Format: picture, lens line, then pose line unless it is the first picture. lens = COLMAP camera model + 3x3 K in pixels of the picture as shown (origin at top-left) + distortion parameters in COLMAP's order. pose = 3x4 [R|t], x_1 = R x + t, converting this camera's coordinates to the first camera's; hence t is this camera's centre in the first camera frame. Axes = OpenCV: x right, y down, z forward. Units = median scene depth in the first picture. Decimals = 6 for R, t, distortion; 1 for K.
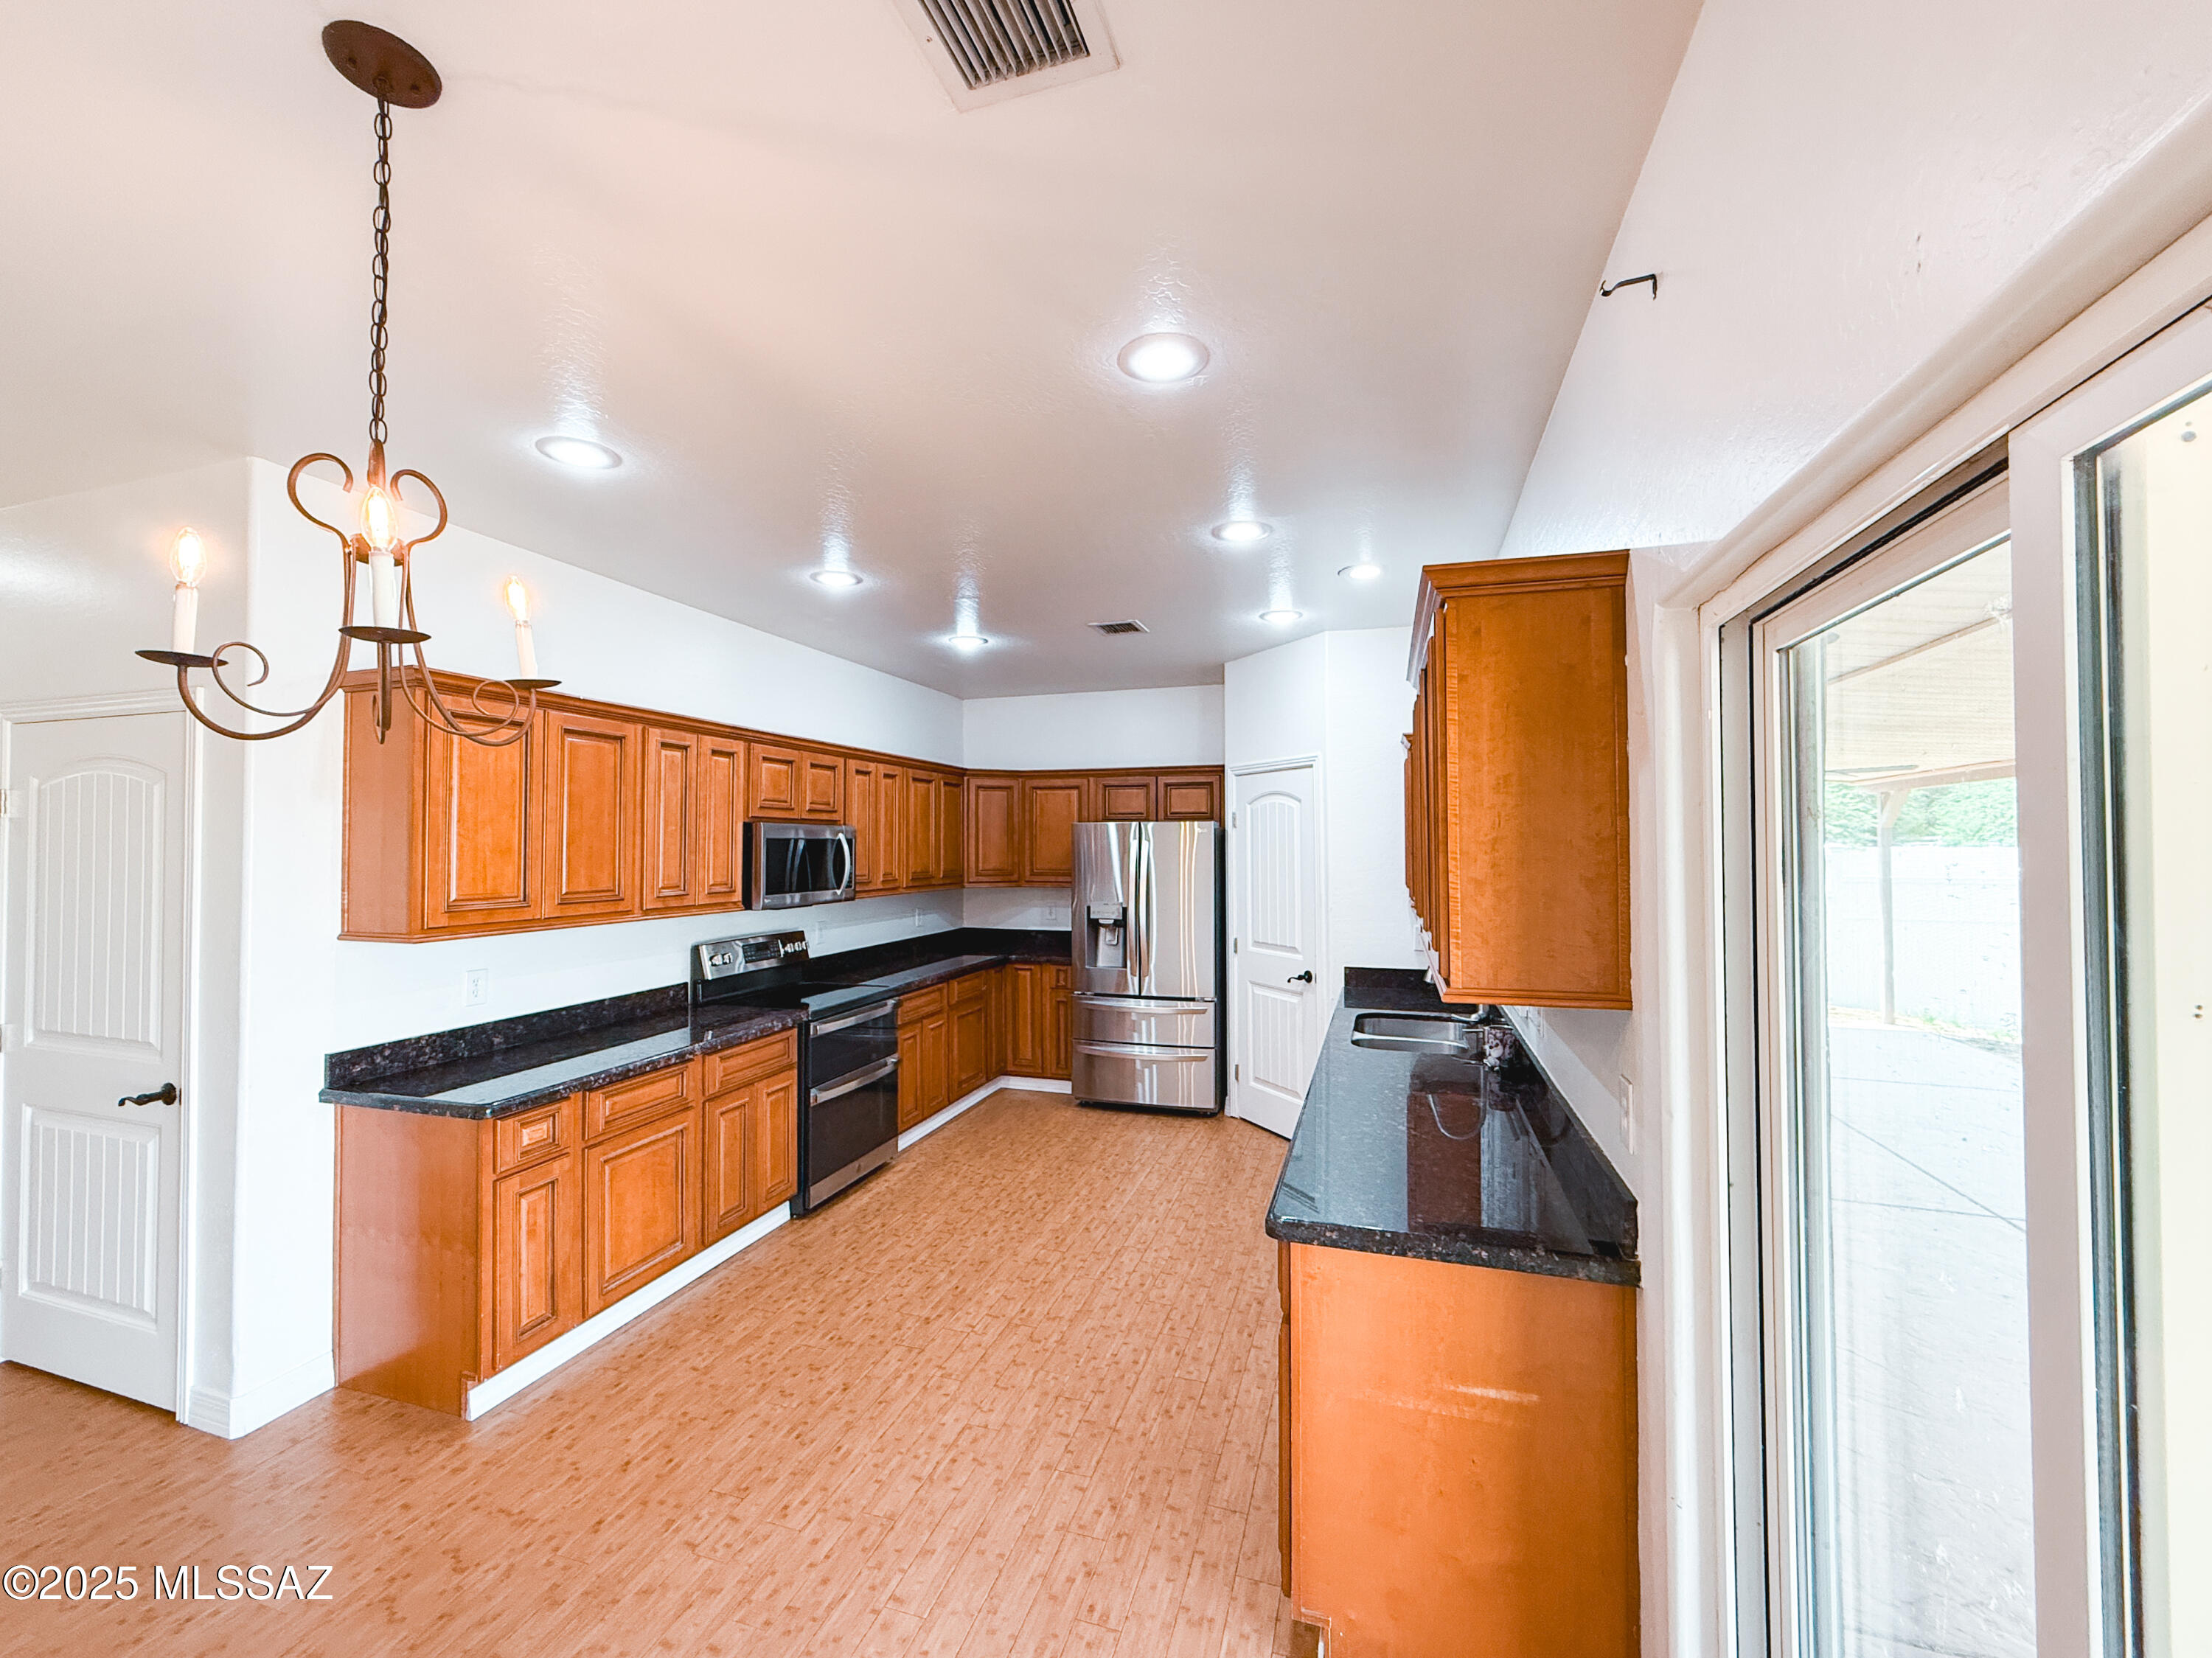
lens RADIAL K [[900.7, 0, 1094.2], [0, 900.7, 823.8], [0, 0, 1]] dist [-0.000868, 0.000067]
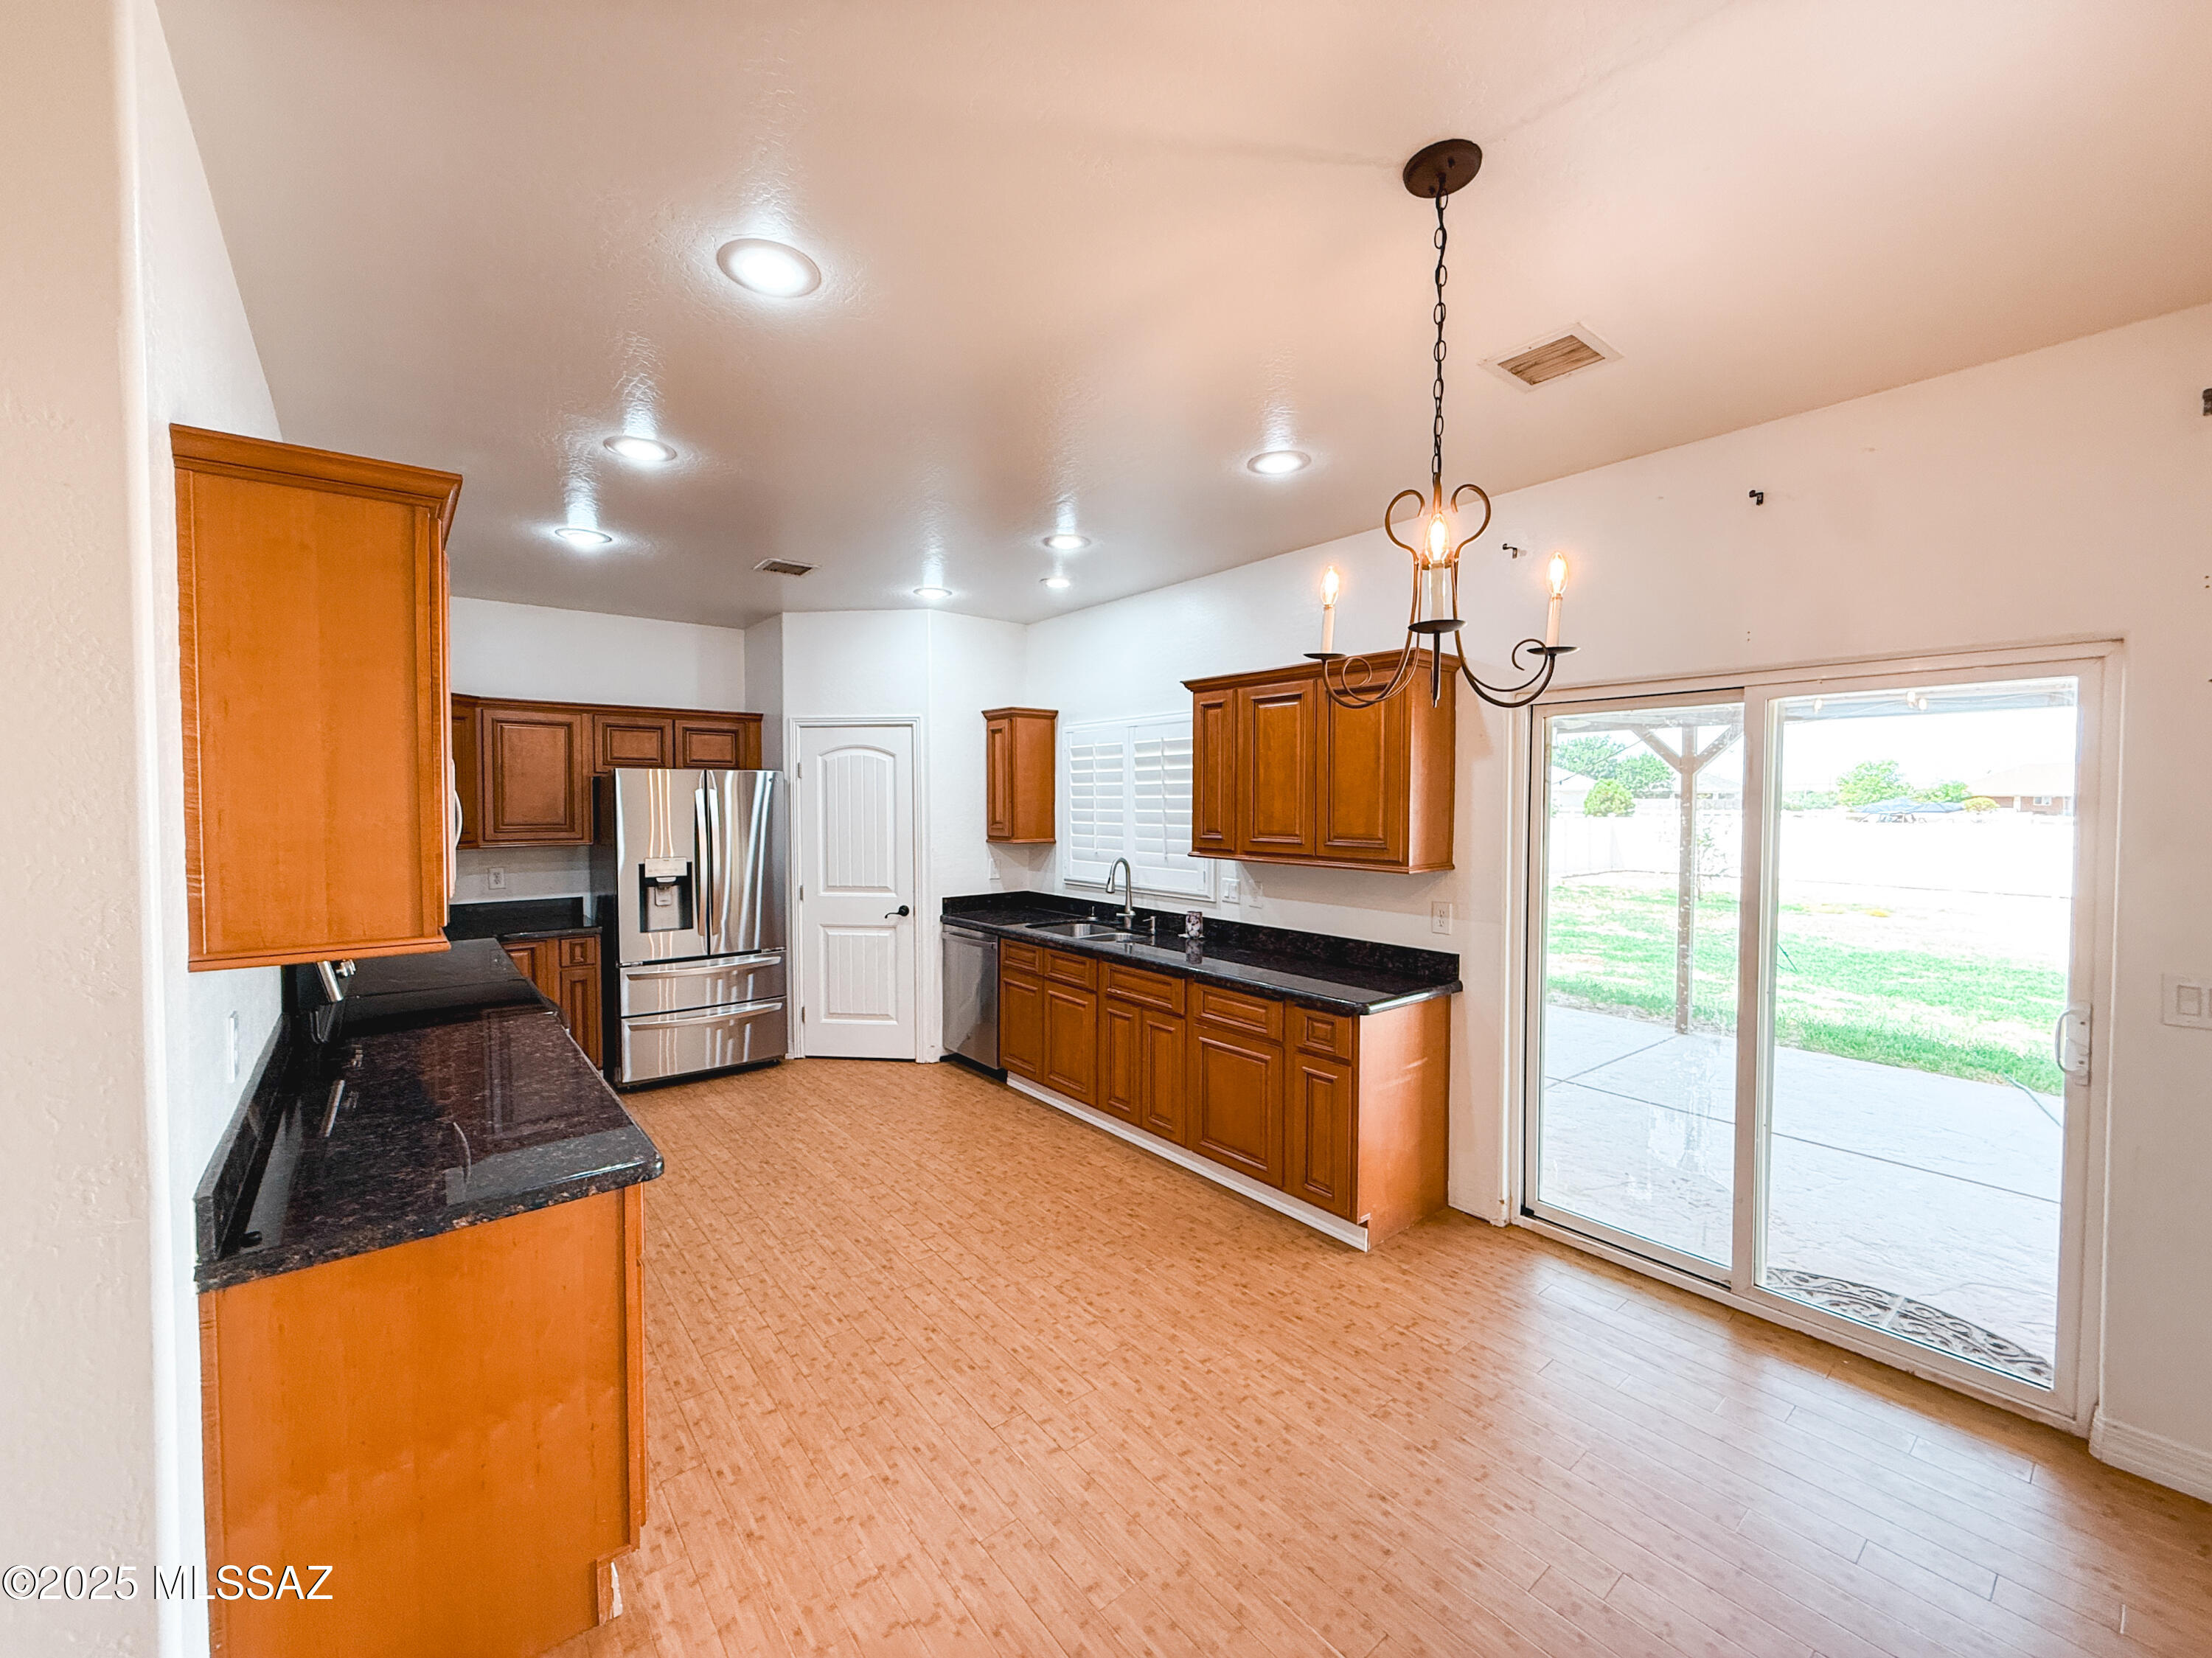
lens RADIAL K [[900.7, 0, 1086.4], [0, 900.7, 826.4], [0, 0, 1]] dist [-0.000868, 0.000067]
pose [[0.556164, -0.030063, 0.830529, -0.608733], [-0.016371, 0.998755, 0.047116, 0.007241], [-0.830911, -0.039801, 0.554980, 0.193034]]
